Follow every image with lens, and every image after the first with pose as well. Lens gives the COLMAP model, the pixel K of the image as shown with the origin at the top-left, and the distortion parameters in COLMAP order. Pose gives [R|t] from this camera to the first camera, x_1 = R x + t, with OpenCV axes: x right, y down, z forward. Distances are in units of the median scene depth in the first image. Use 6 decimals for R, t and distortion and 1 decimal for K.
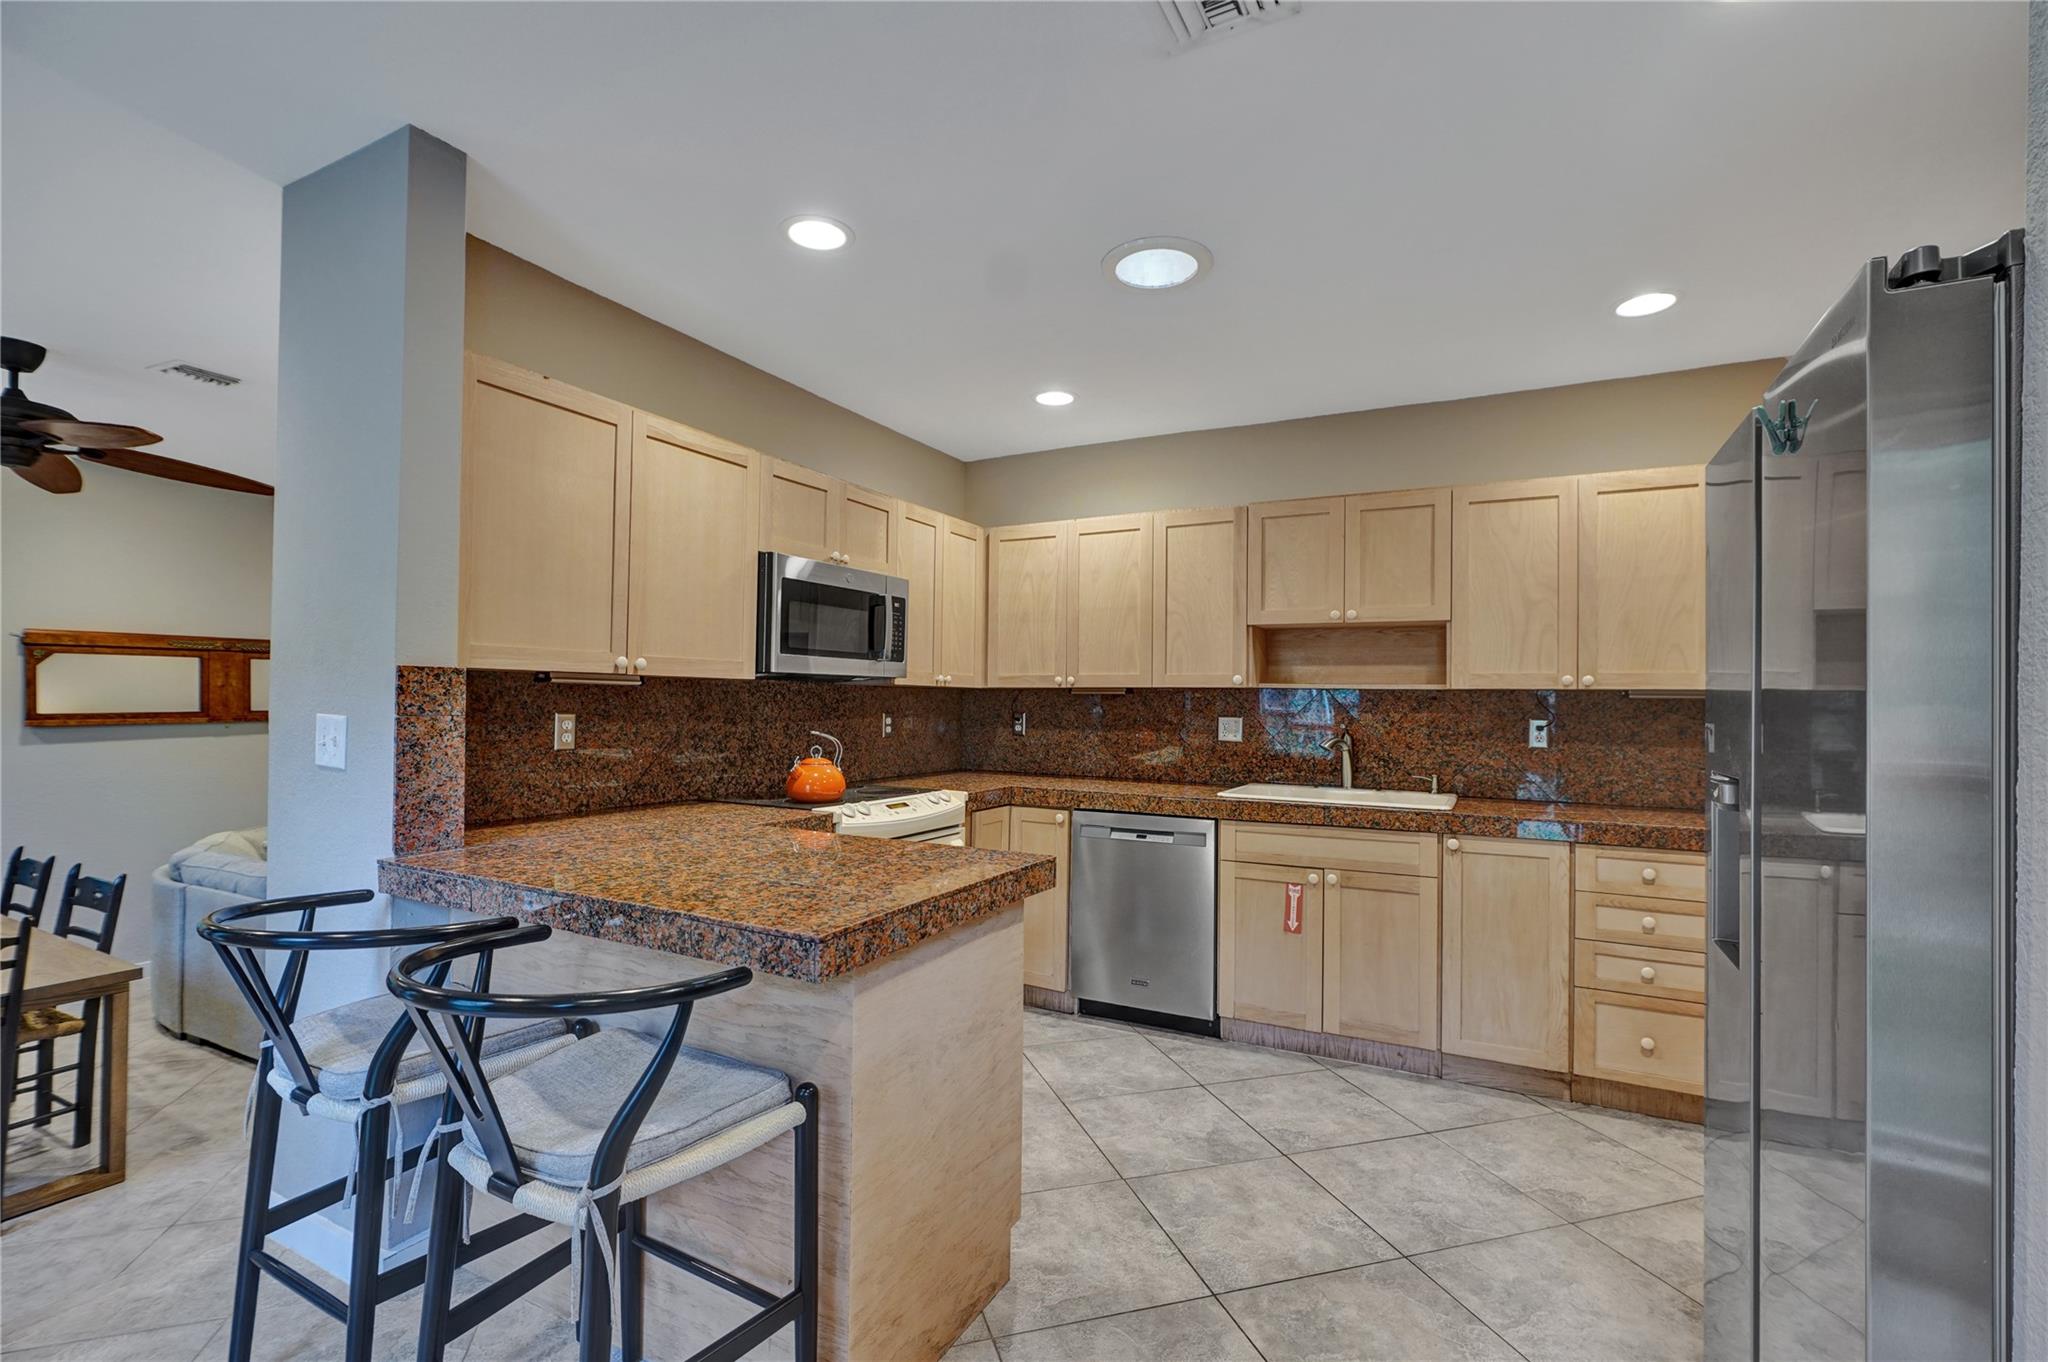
lens RADIAL K [[913.5, 0, 1025.1], [0, 913.5, 693.4], [0, 0, 1]] dist [-0.009987, 0.004736]
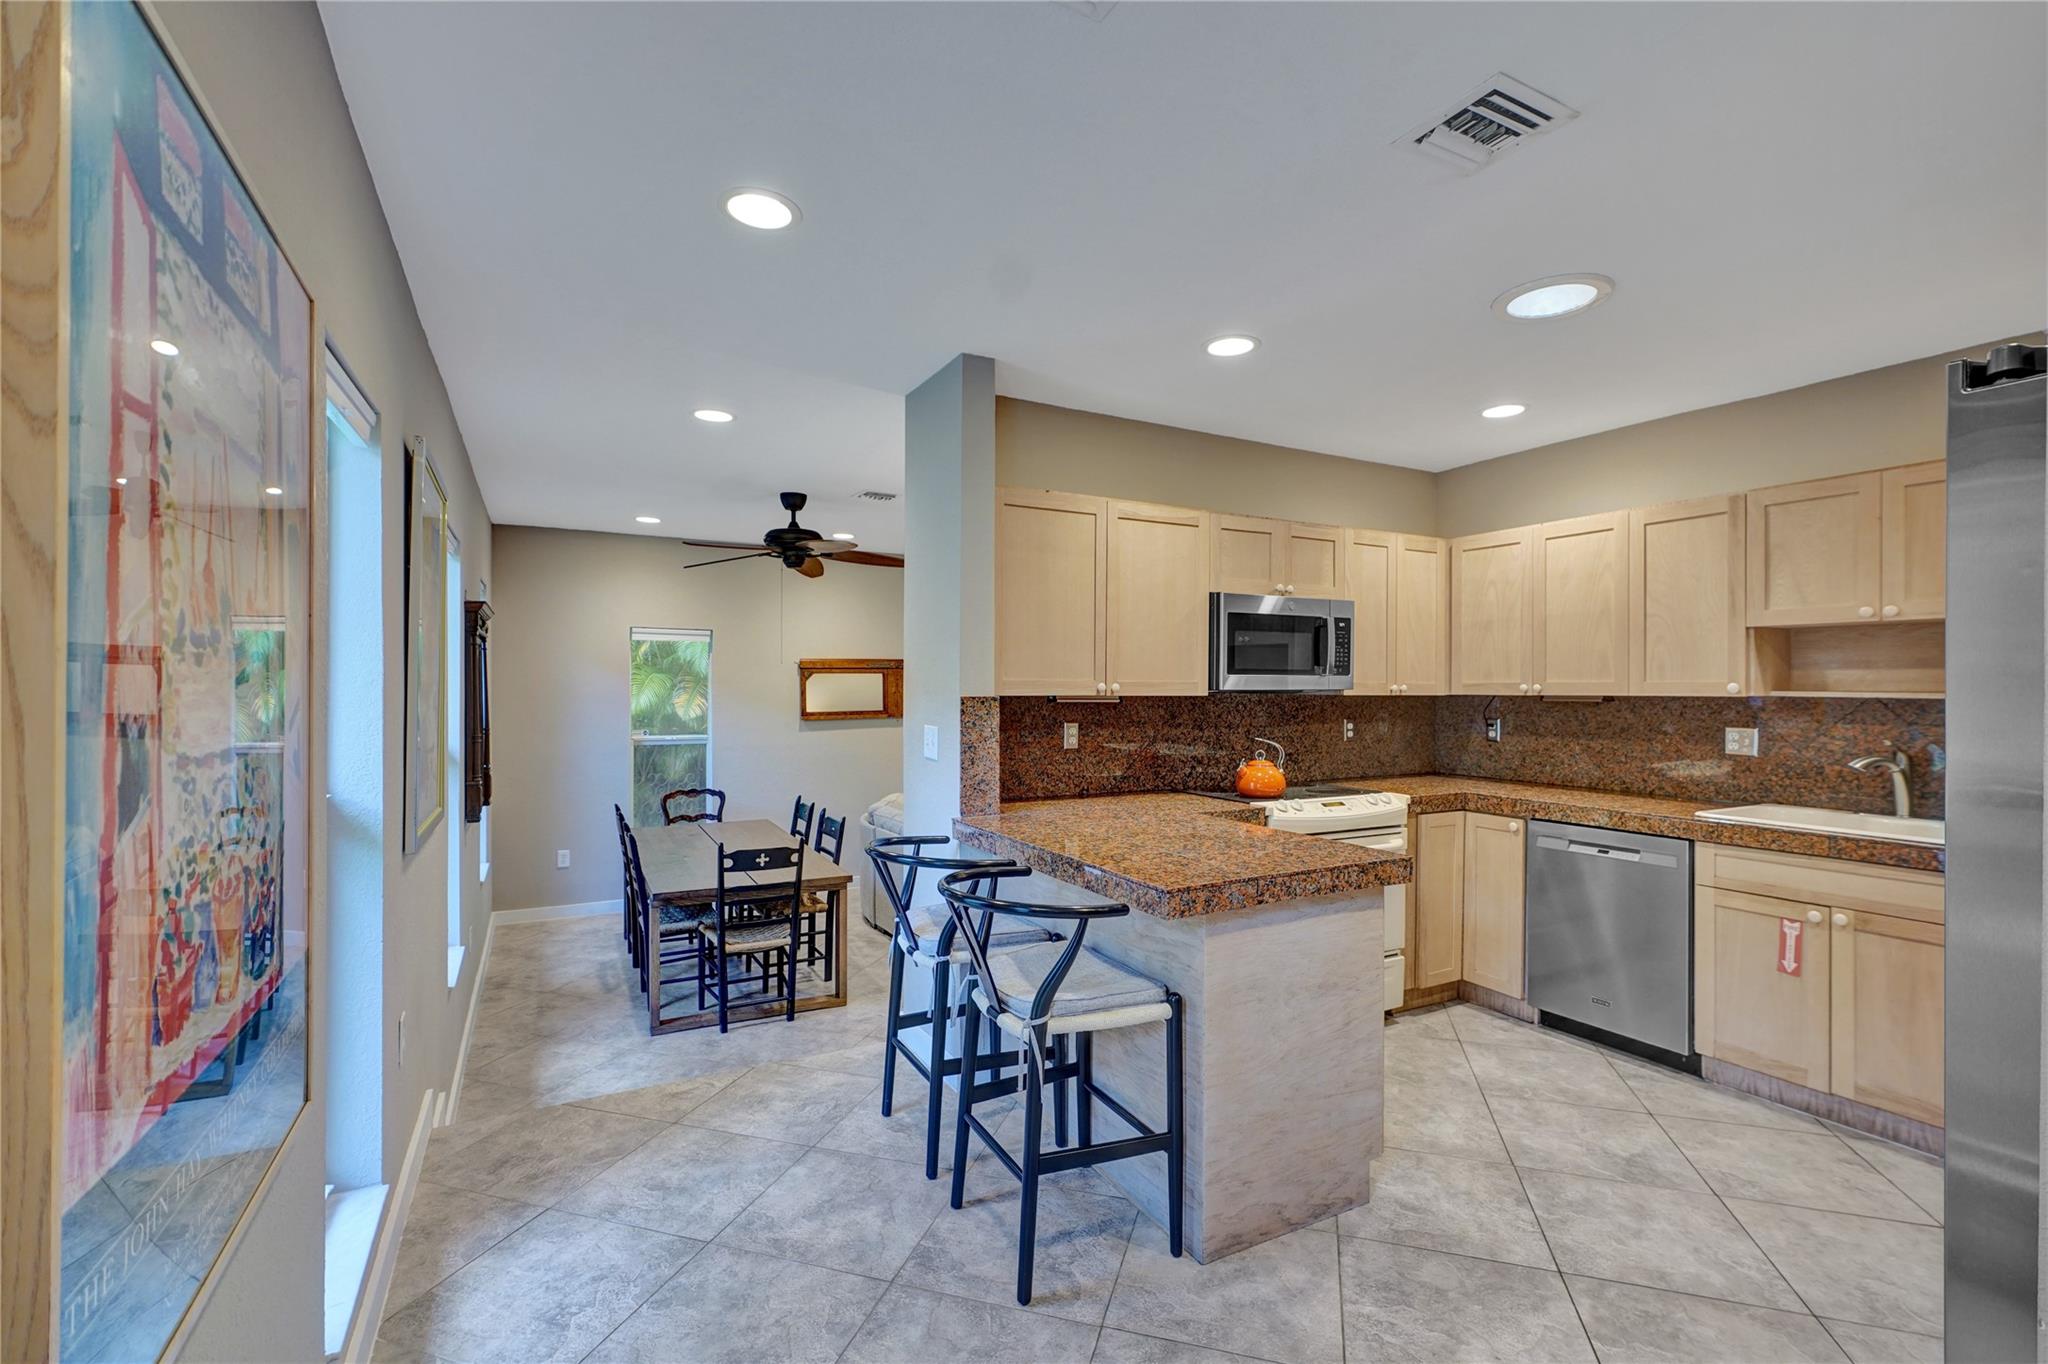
lens RADIAL K [[913.5, 0, 1025.6], [0, 913.5, 688.4], [0, 0, 1]] dist [-0.009987, 0.004736]
pose [[0.828472, -0.007841, -0.559976, 0.185998], [0.011661, 0.999927, 0.003252, -0.030697], [0.559910, -0.009224, 0.828502, -0.160824]]
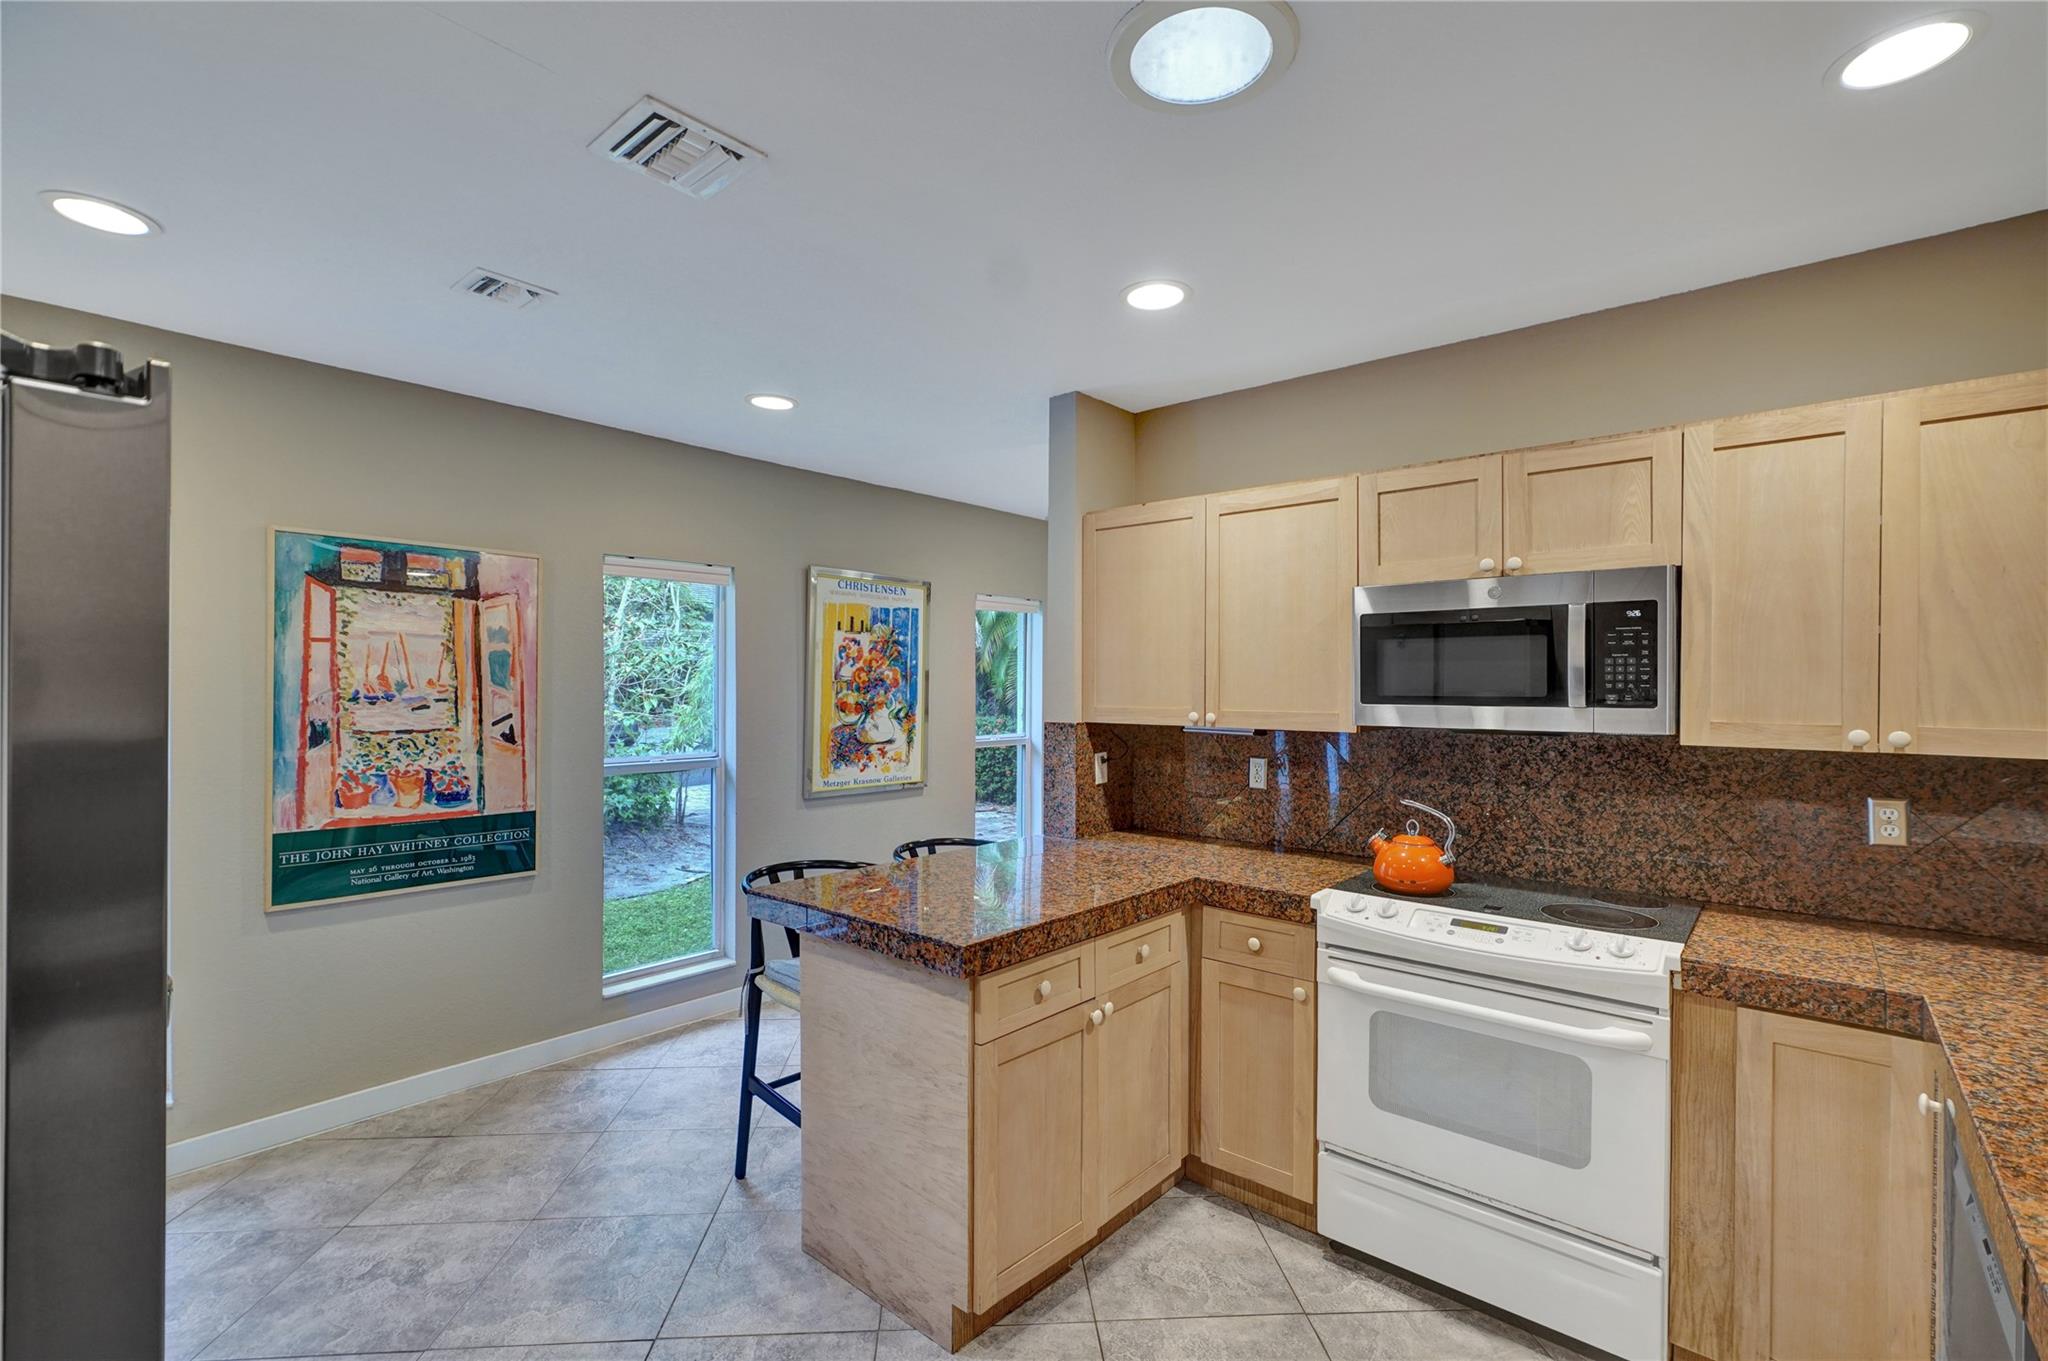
lens RADIAL K [[913.5, 0, 1012.9], [0, 913.5, 686.0], [0, 0, 1]] dist [-0.009987, 0.004736]
pose [[-0.232258, -0.013507, -0.972560, 0.612641], [0.000519, 0.999902, -0.014010, -0.046573], [0.972654, -0.003758, -0.232228, 0.843002]]
